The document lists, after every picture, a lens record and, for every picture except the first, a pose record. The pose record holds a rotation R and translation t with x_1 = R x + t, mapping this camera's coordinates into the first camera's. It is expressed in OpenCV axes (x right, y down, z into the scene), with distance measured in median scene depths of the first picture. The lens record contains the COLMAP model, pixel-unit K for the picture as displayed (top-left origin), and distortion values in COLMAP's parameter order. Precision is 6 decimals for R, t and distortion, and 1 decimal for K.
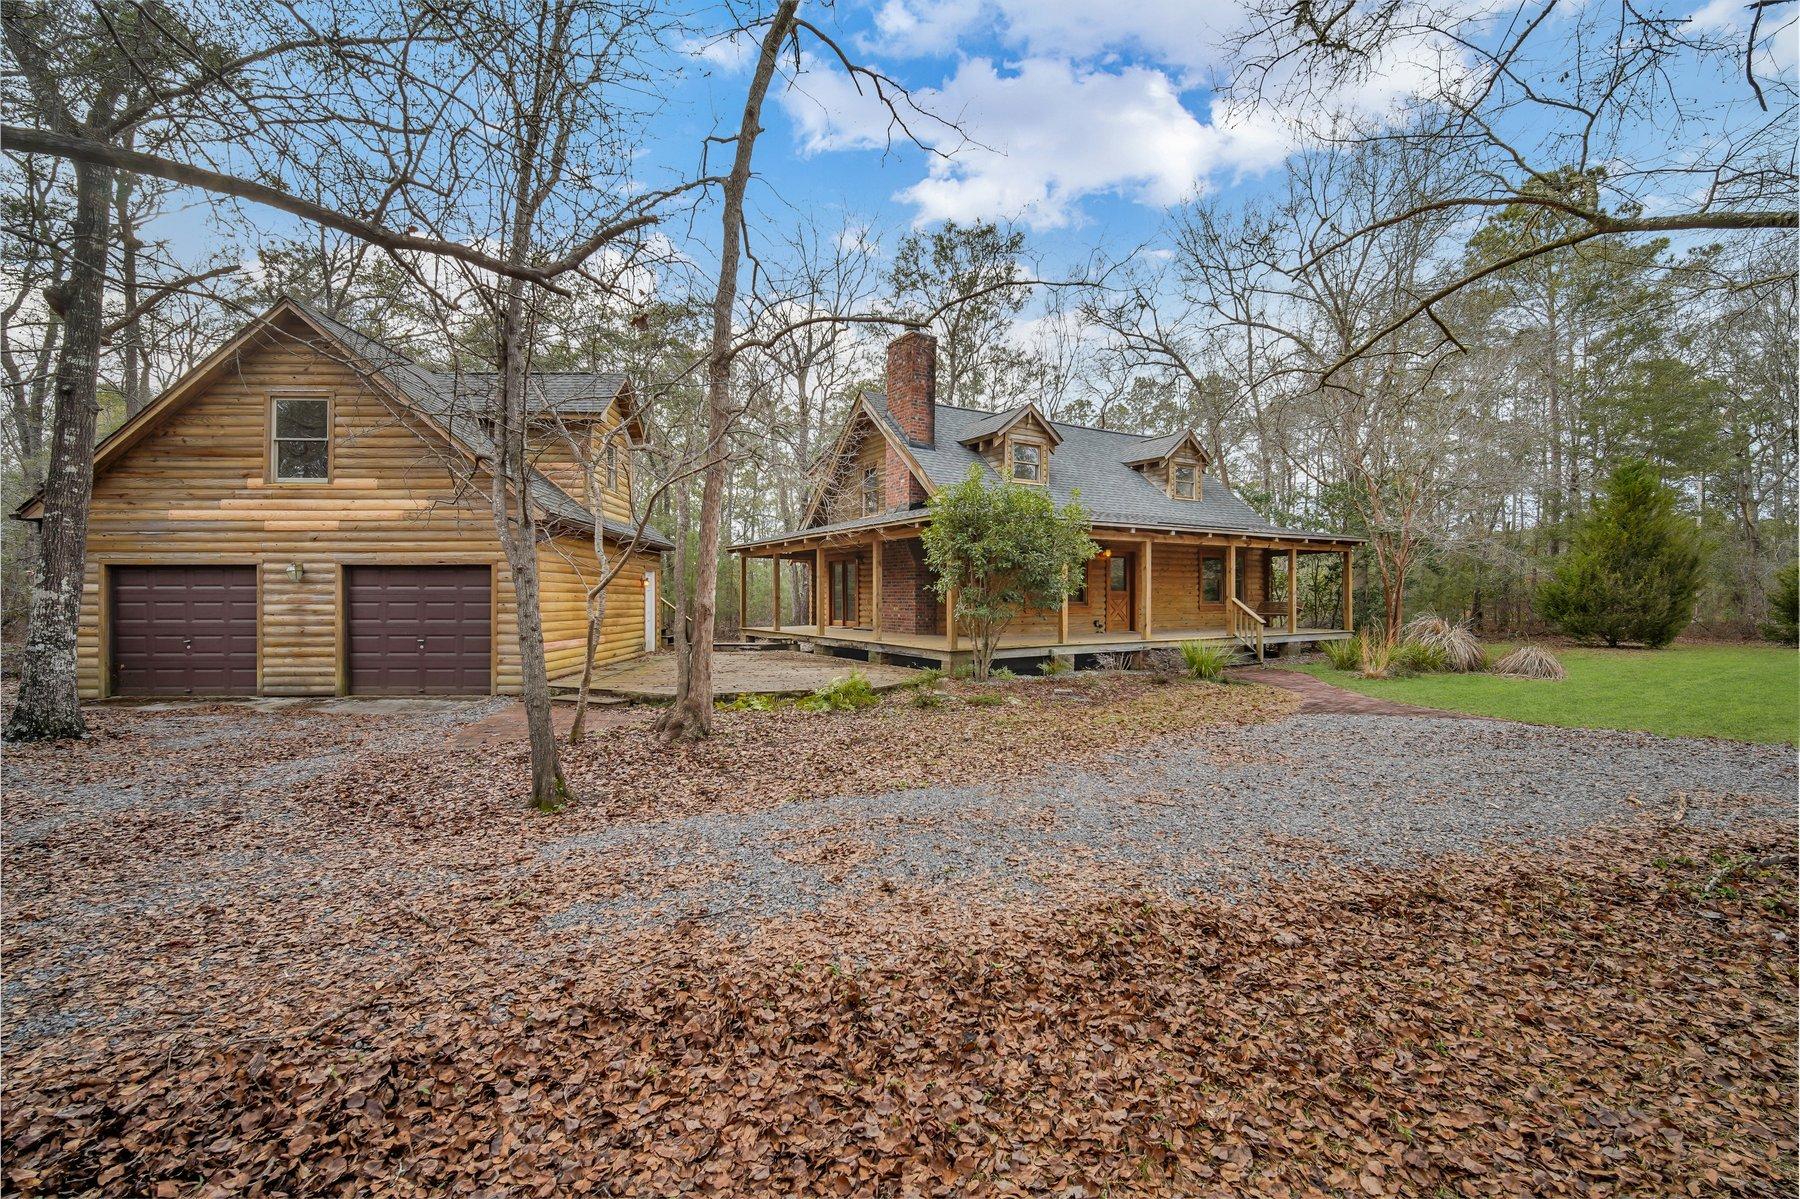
lens RADIAL K [[775.6, 0, 900.5], [0, 775.6, 596.3], [0, 0, 1]] dist [-0.003290, -0.000090]
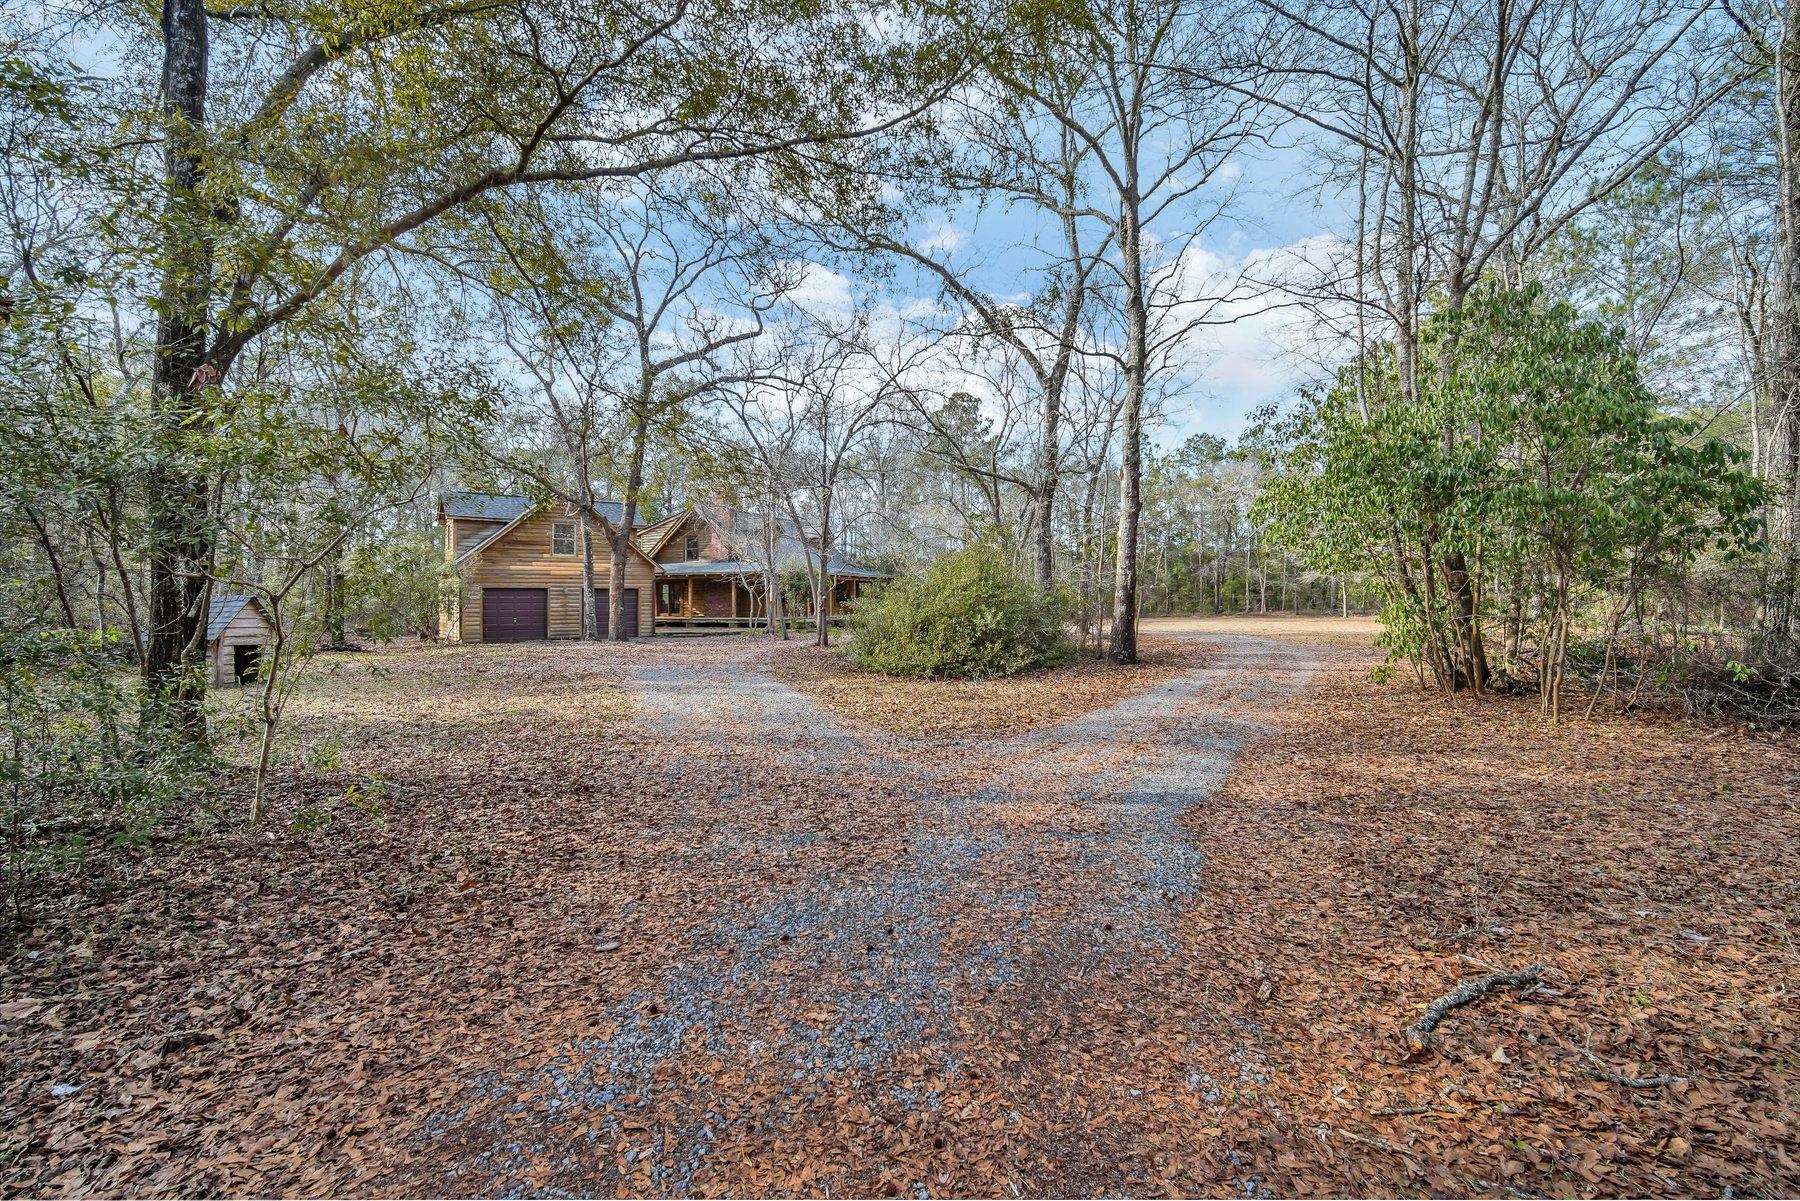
lens RADIAL K [[775.6, 0, 898.3], [0, 775.6, 600.2], [0, 0, 1]] dist [-0.003290, -0.000090]
pose [[0.835057, -0.002153, 0.550160, -1.267996], [0.004939, 0.999981, -0.003583, 0.014461], [-0.550142, 0.005709, 0.835052, -1.760702]]
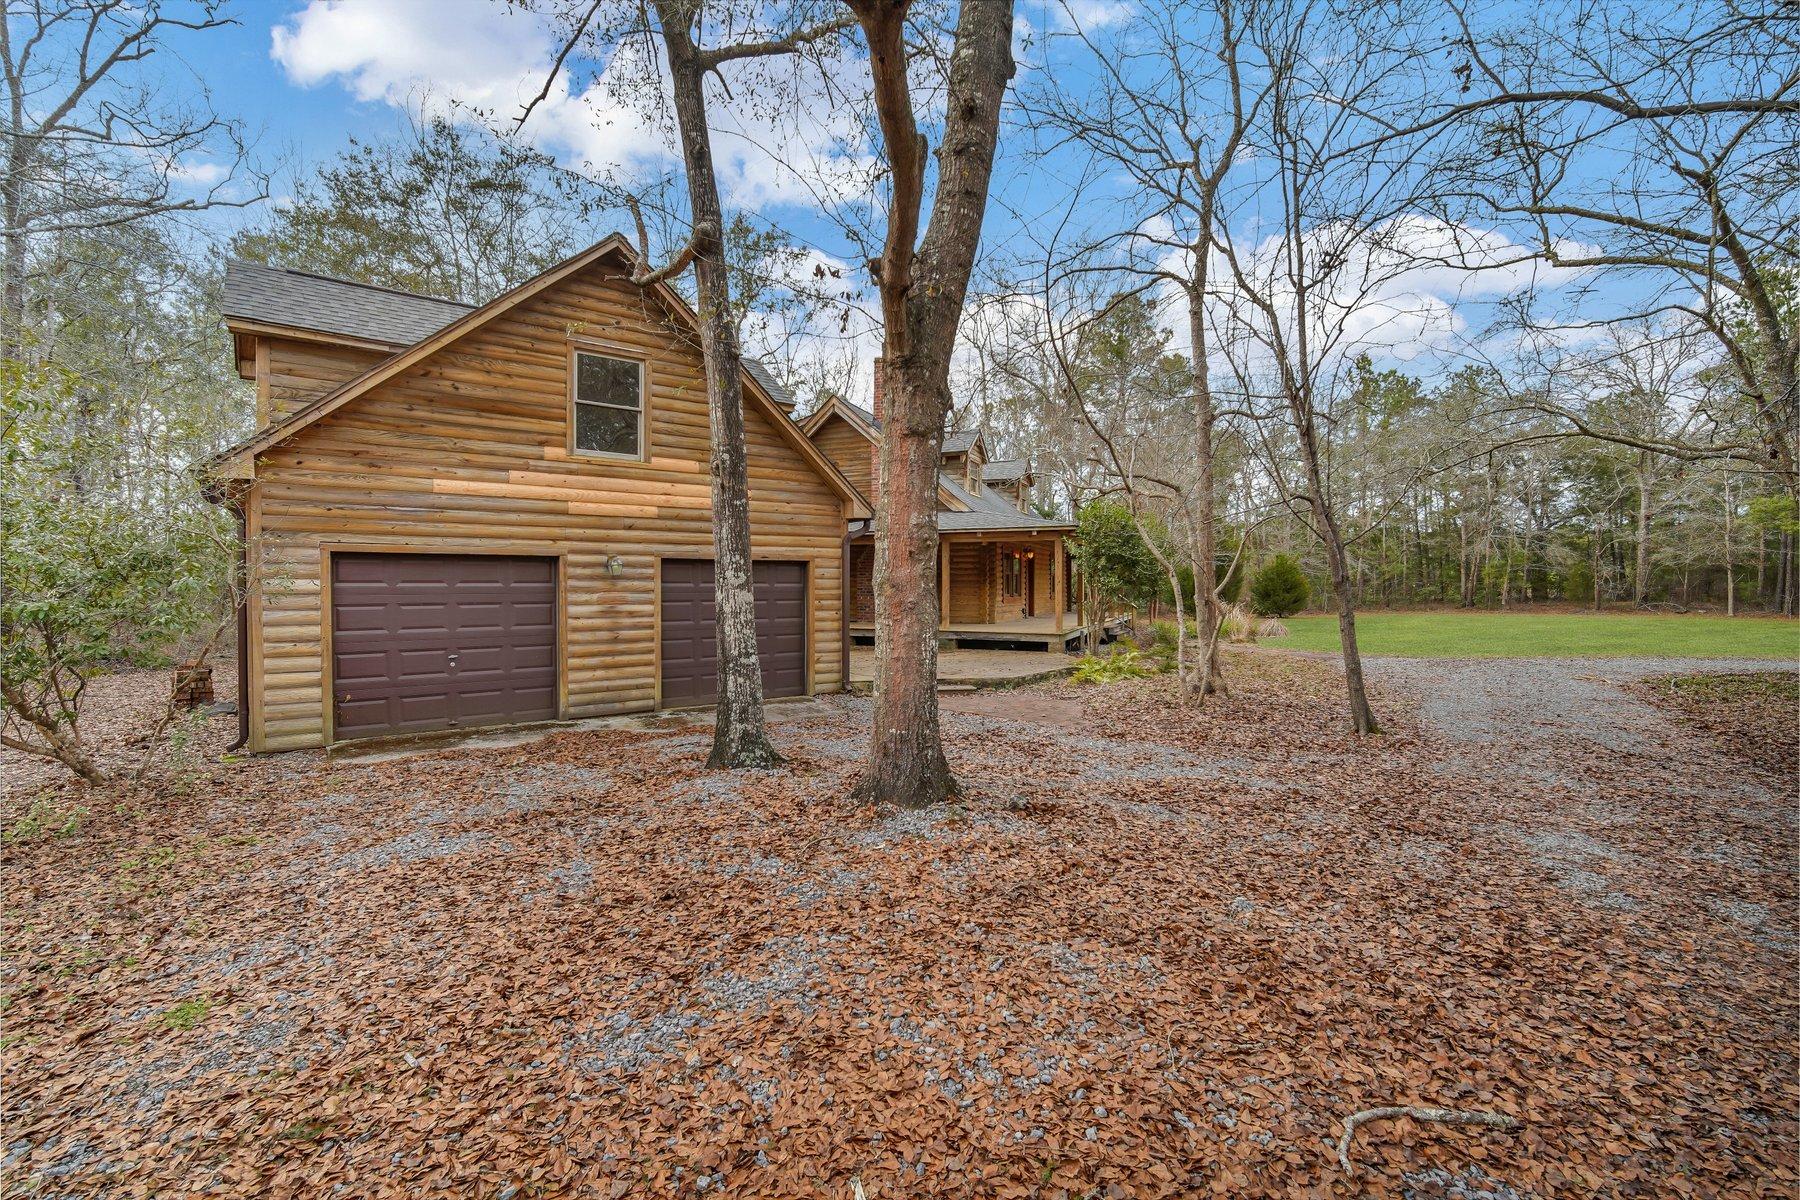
lens RADIAL K [[775.6, 0, 901.3], [0, 775.6, 603.7], [0, 0, 1]] dist [-0.003290, -0.000090]
pose [[0.817363, -0.013607, 0.575962, -1.001990], [0.001644, 0.999772, 0.021286, -0.007966], [-0.576120, -0.016452, 0.817200, 0.140418]]
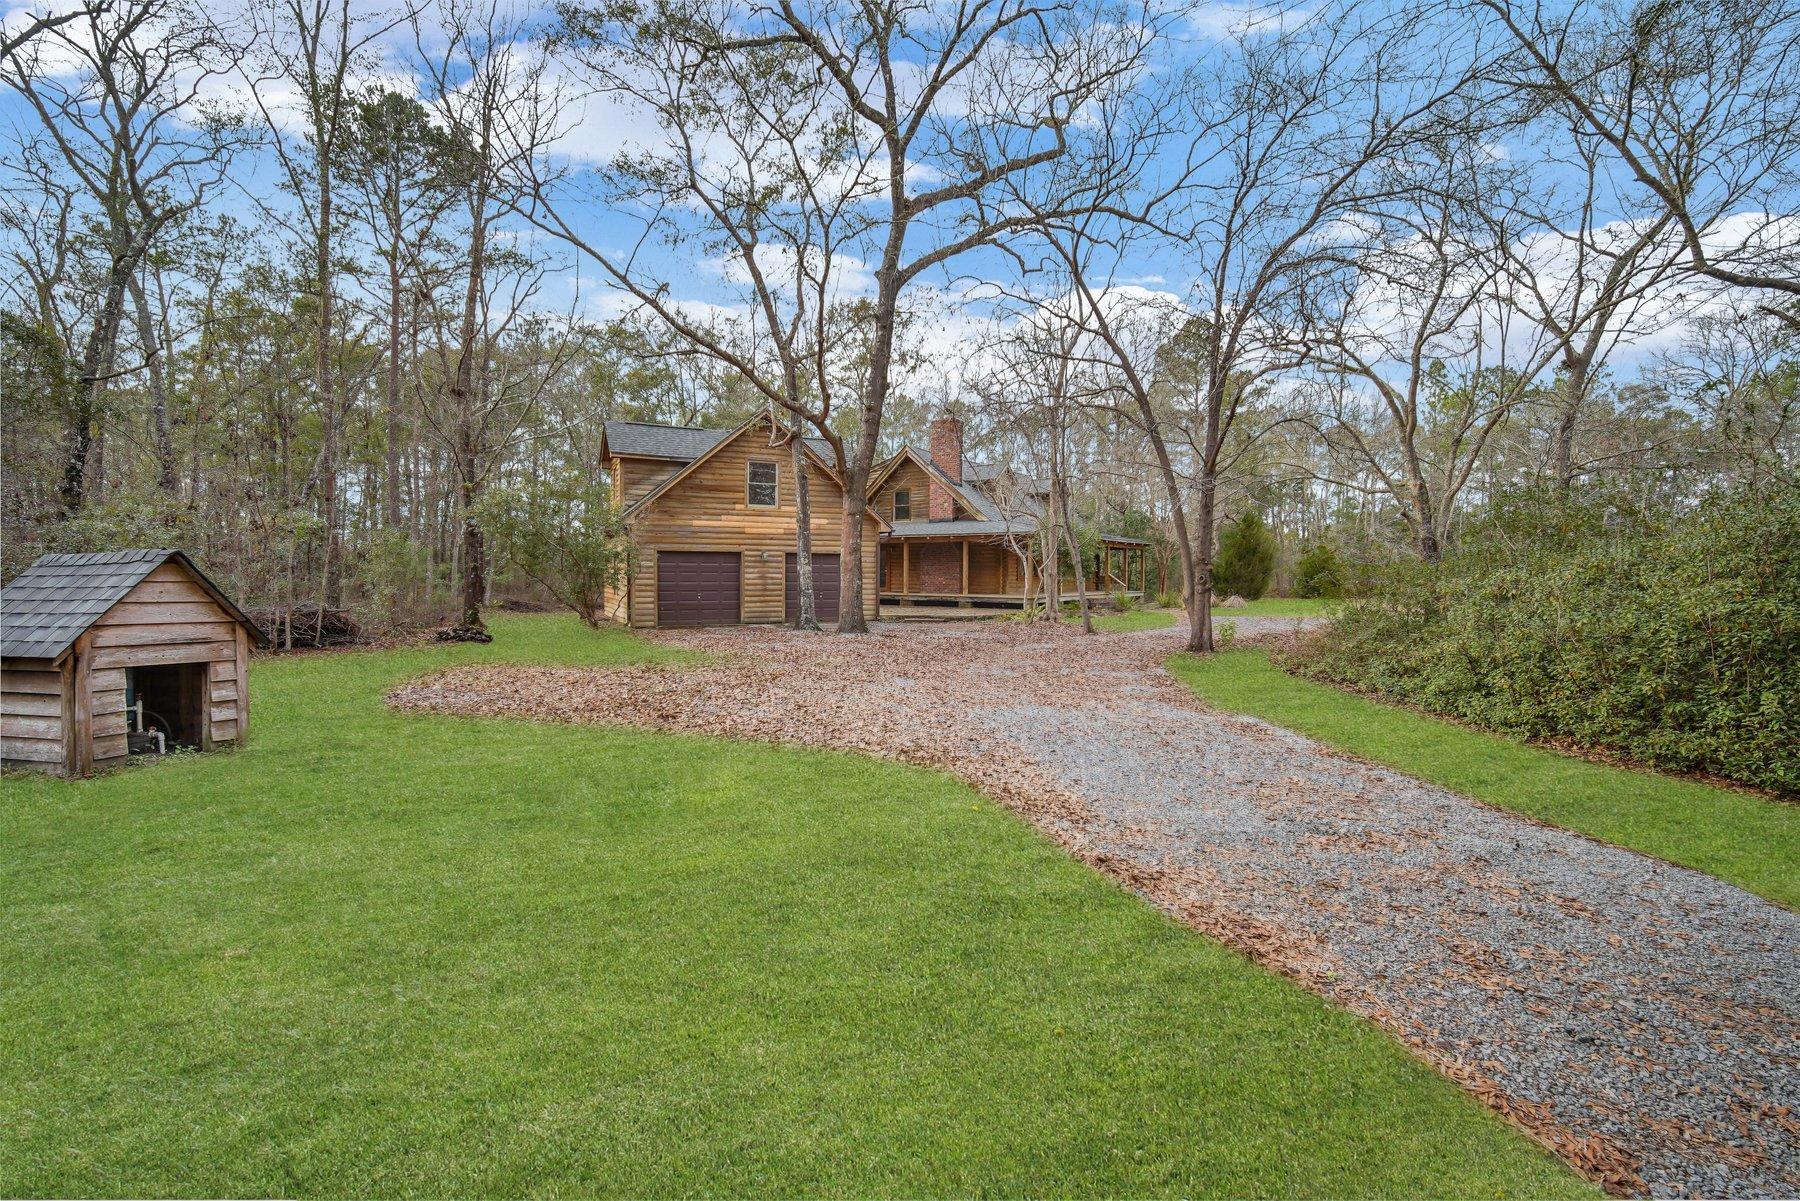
lens RADIAL K [[775.6, 0, 894.7], [0, 775.6, 594.7], [0, 0, 1]] dist [-0.003290, -0.000090]
pose [[0.919877, -0.007696, 0.392131, -1.212982], [-0.001362, 0.999739, 0.022817, 0.017378], [-0.392204, -0.021523, 0.919627, -0.820407]]
